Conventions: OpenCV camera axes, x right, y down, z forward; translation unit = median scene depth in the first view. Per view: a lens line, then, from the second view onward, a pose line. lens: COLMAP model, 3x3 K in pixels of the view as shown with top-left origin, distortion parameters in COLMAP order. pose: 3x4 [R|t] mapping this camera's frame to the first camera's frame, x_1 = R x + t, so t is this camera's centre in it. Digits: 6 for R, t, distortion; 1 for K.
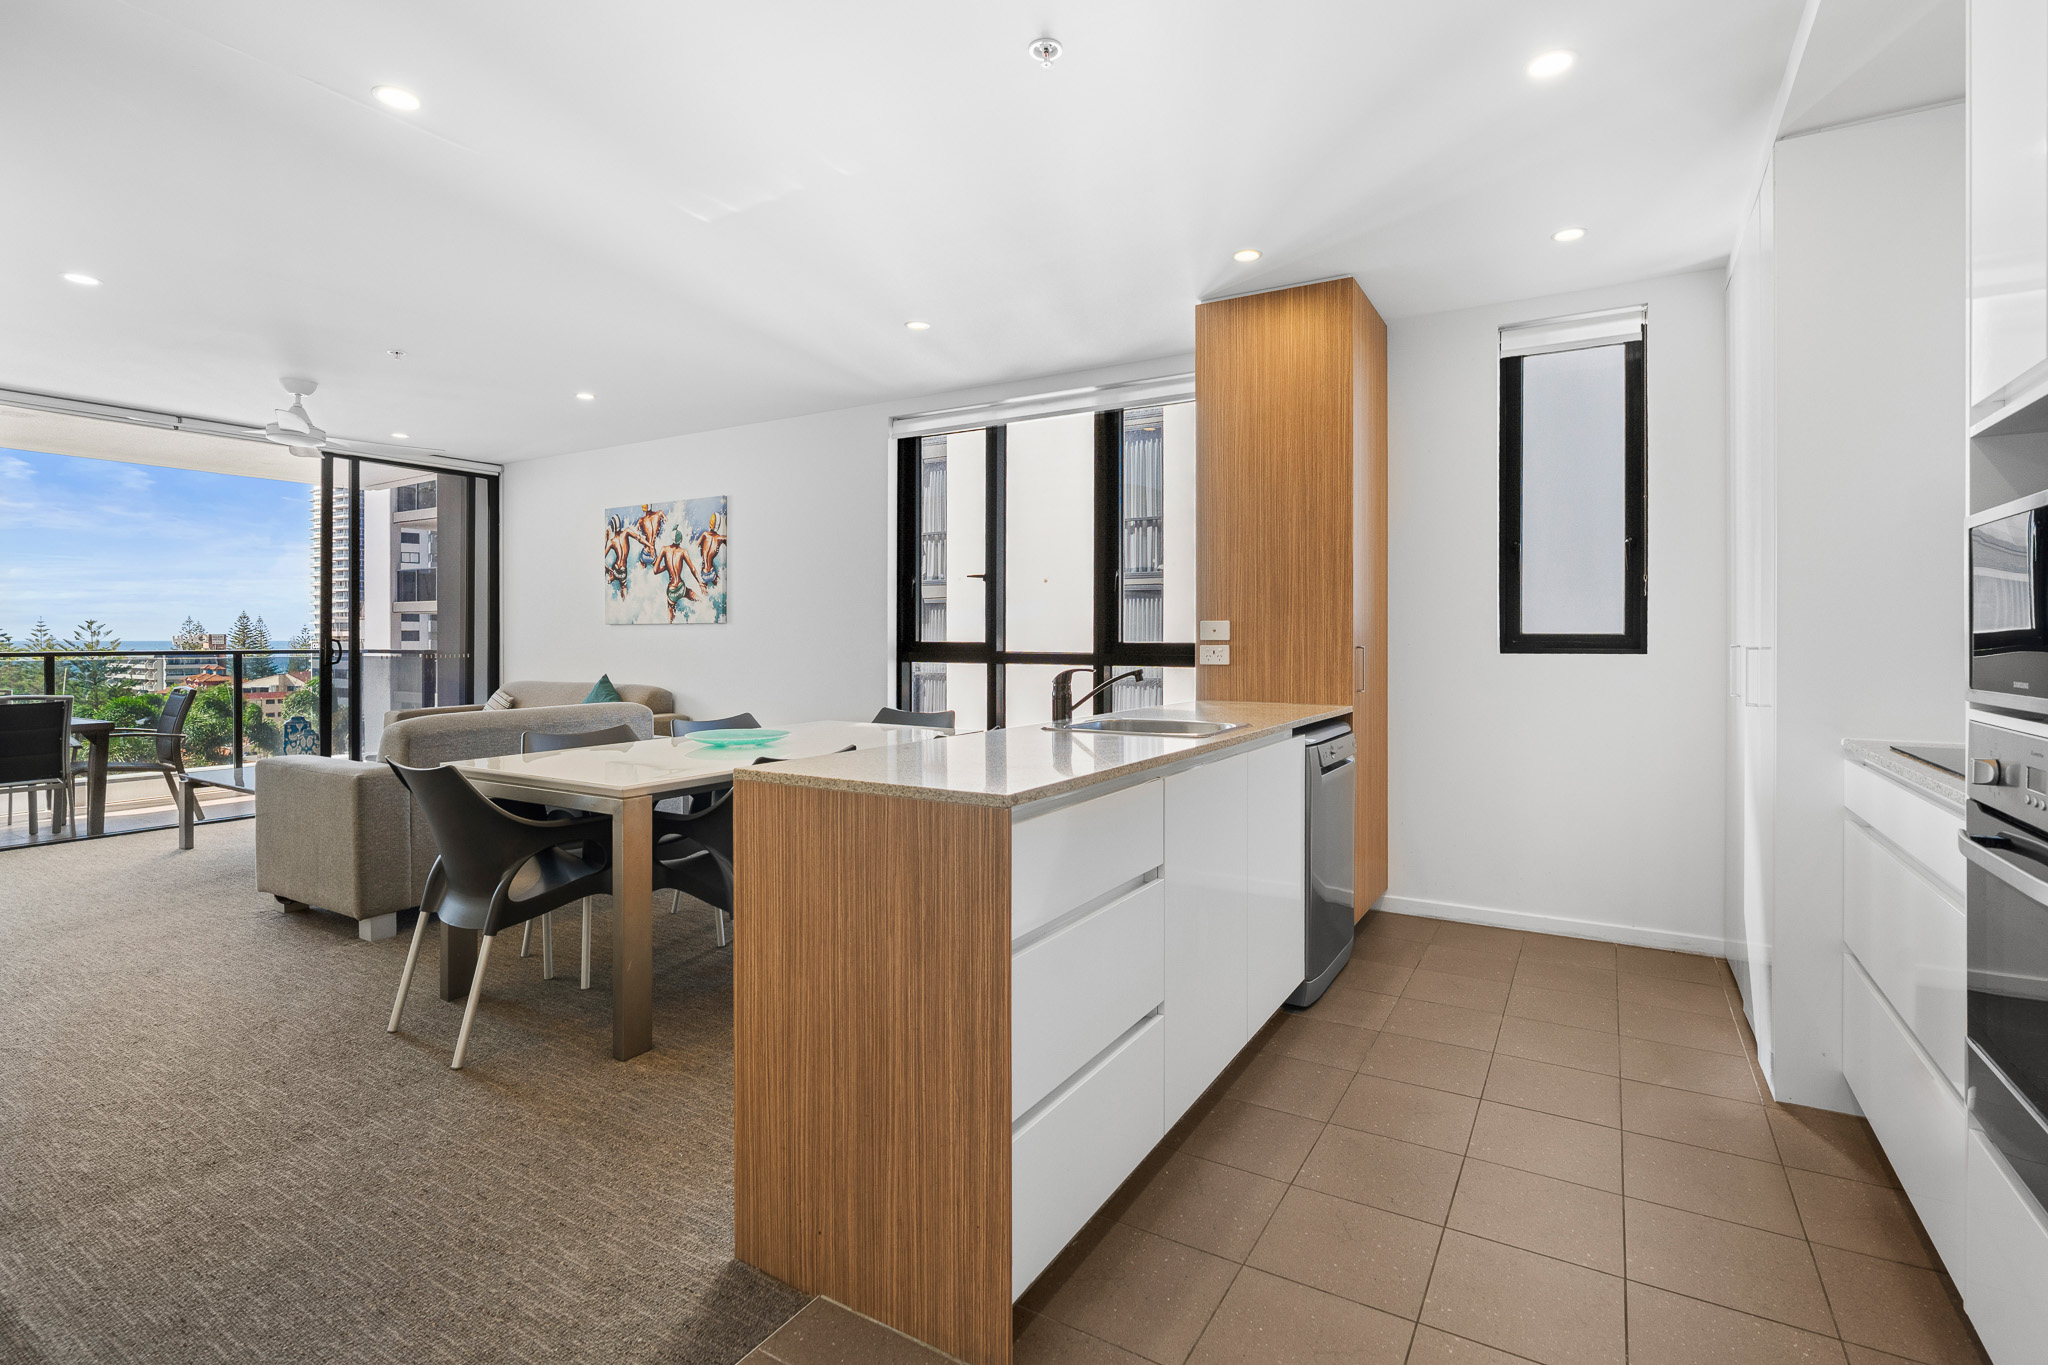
lens RADIAL K [[957.1, 0, 1043.5], [0, 957.1, 638.0], [0, 0, 1]] dist [-0.006167, 0.001007]
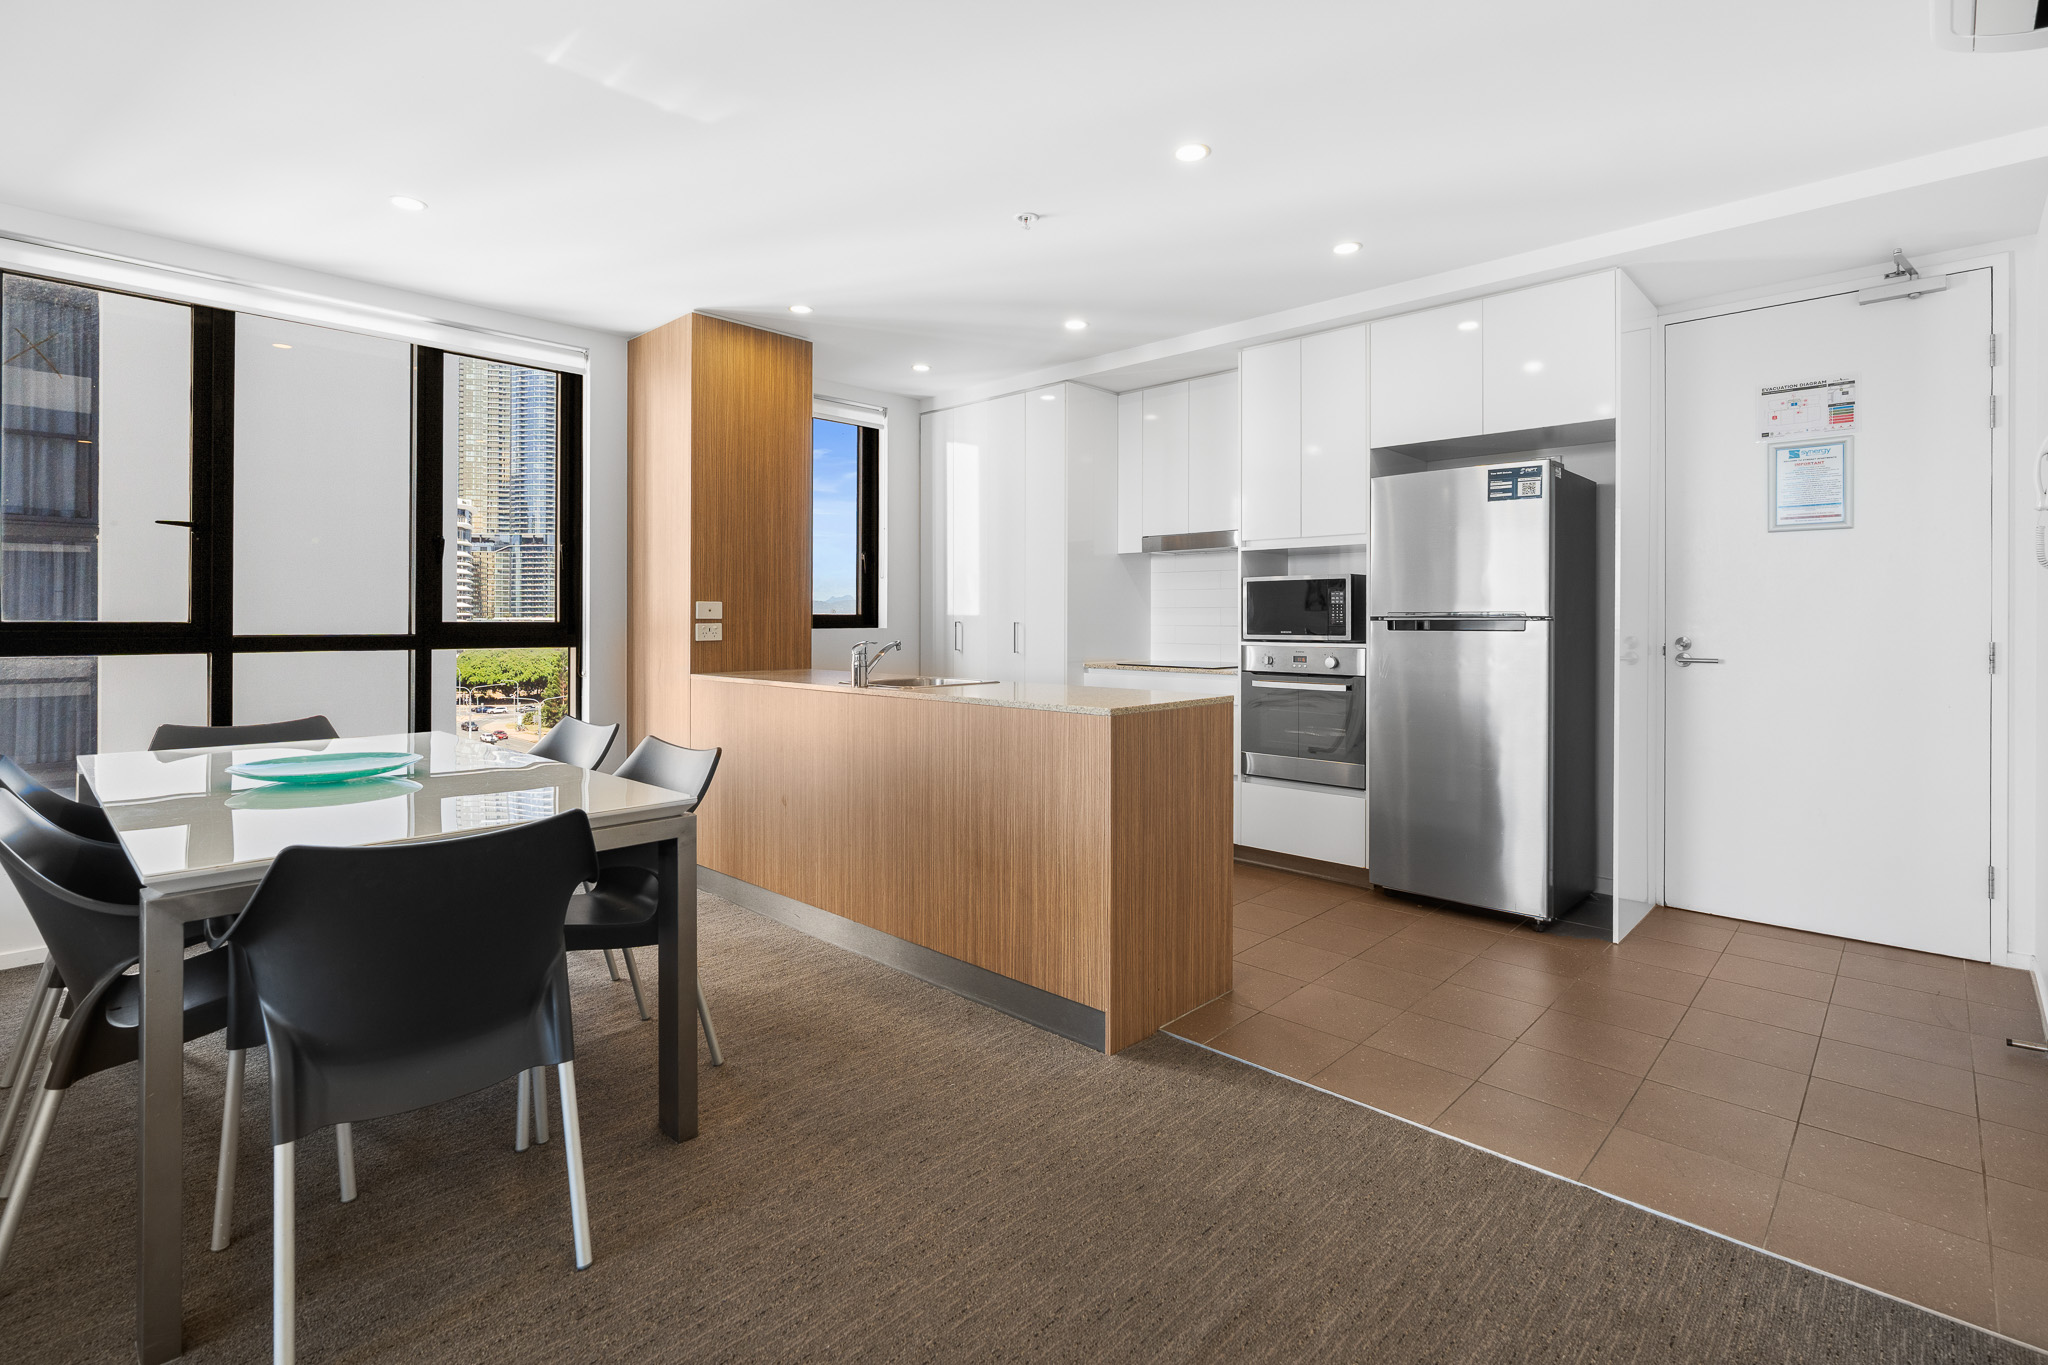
lens RADIAL K [[963.4, 0, 1027.9], [0, 963.4, 618.7], [0, 0, 1]] dist [-0.009532, -0.000175]
pose [[0.219442, 0.001823, 0.975624, -0.504258], [-0.002228, 0.999997, -0.001367, 0.001677], [-0.975623, -0.001874, 0.219445, 0.234586]]
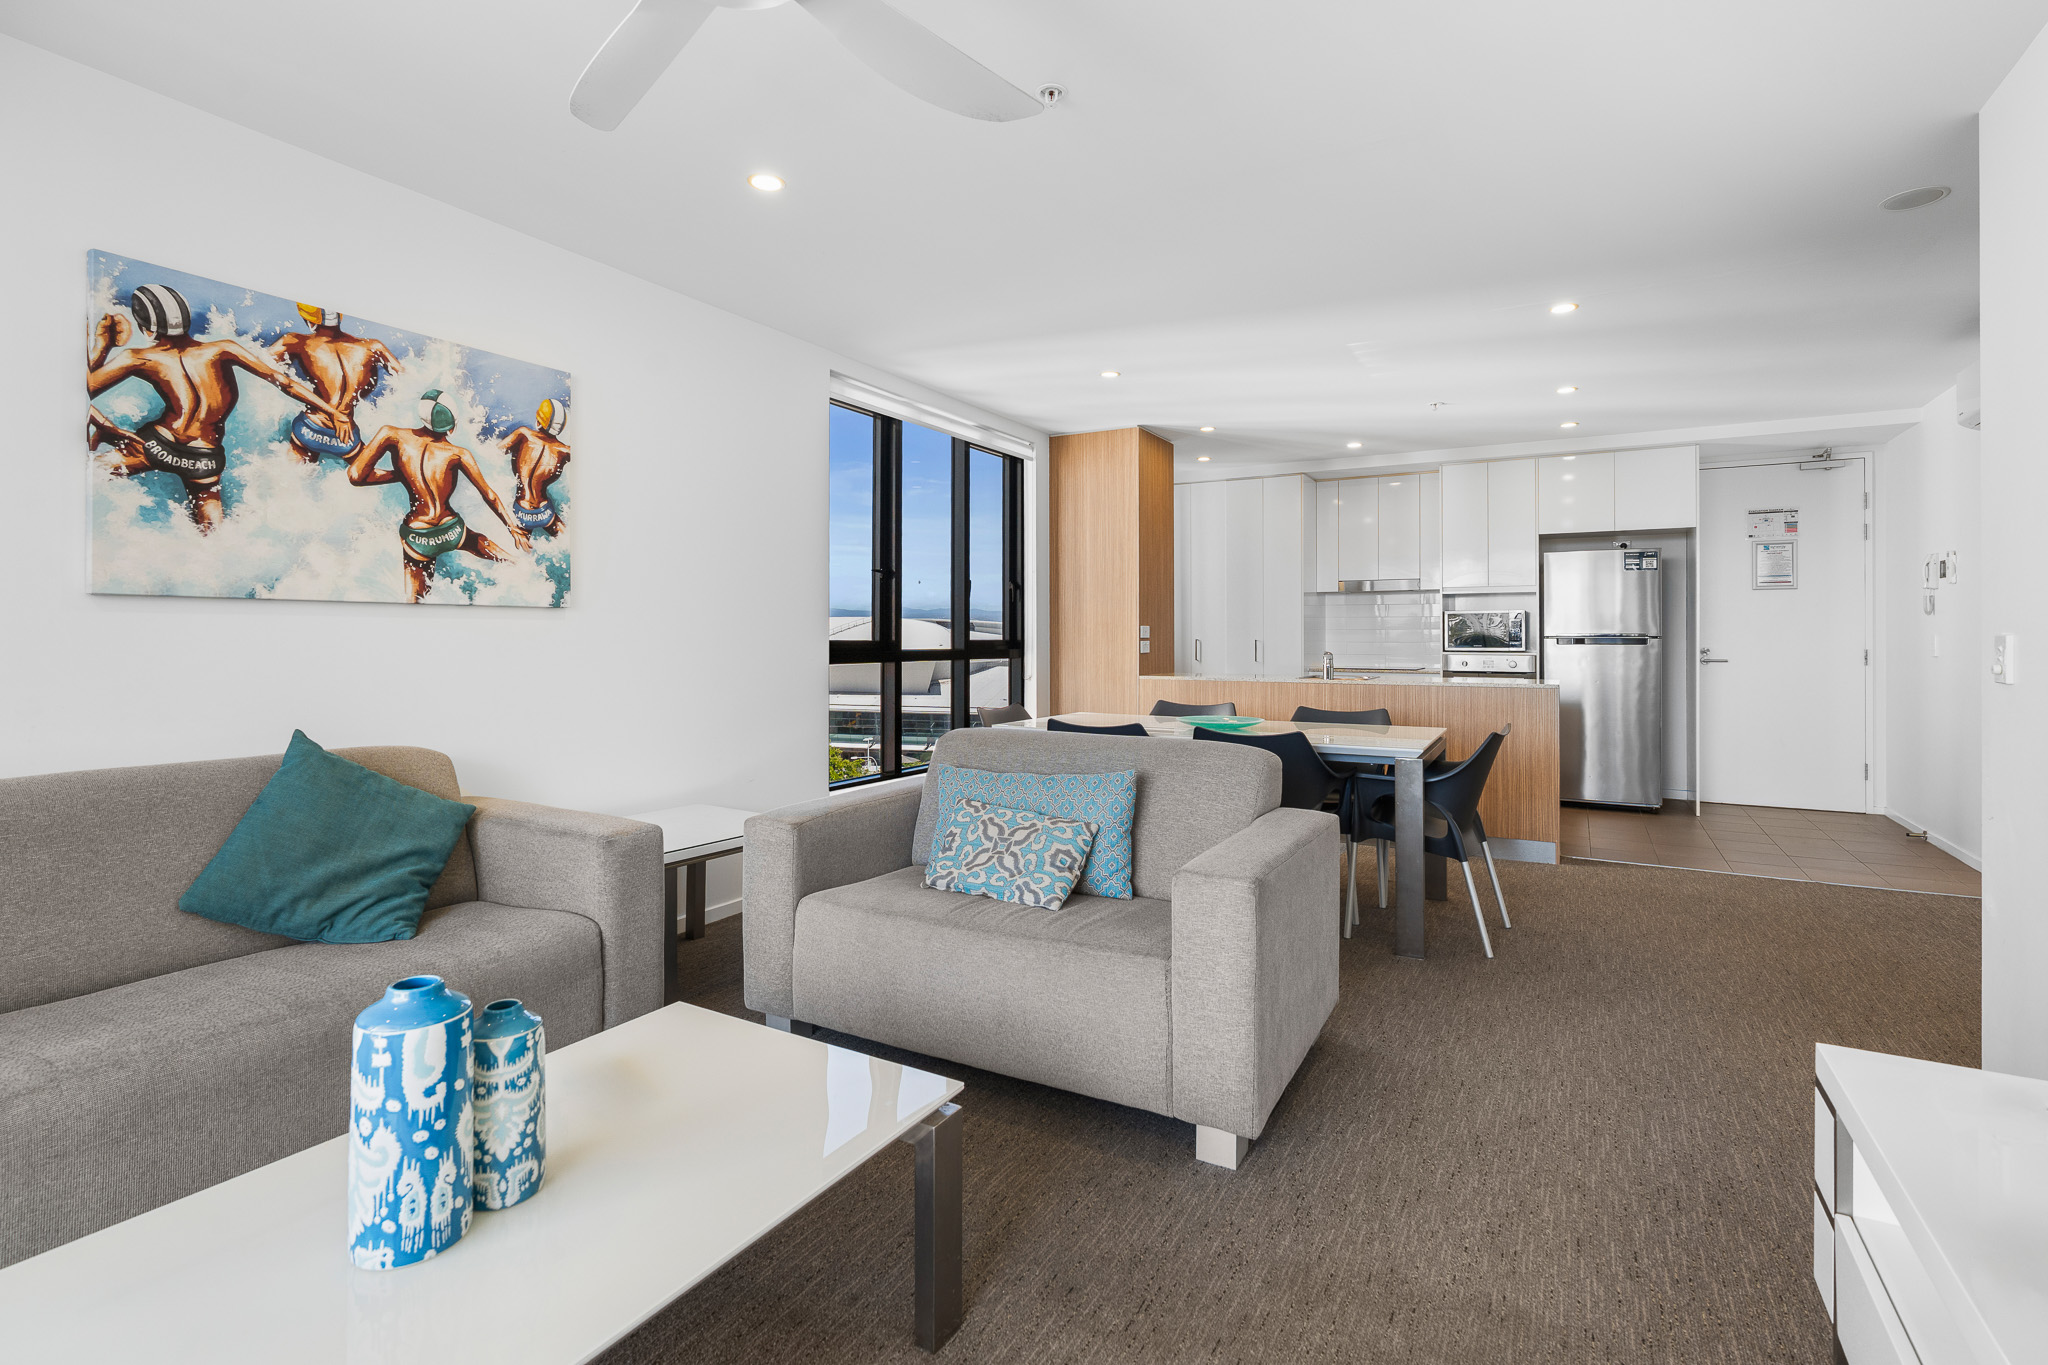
lens RADIAL K [[957.1, 0, 1043.5], [0, 957.1, 638.0], [0, 0, 1]] dist [-0.006167, 0.001007]
pose [[-0.027819, -0.001092, 0.999612, -0.868941], [-0.001425, 0.999998, 0.001053, 0.000444], [-0.999612, -0.001395, -0.027820, 0.733804]]
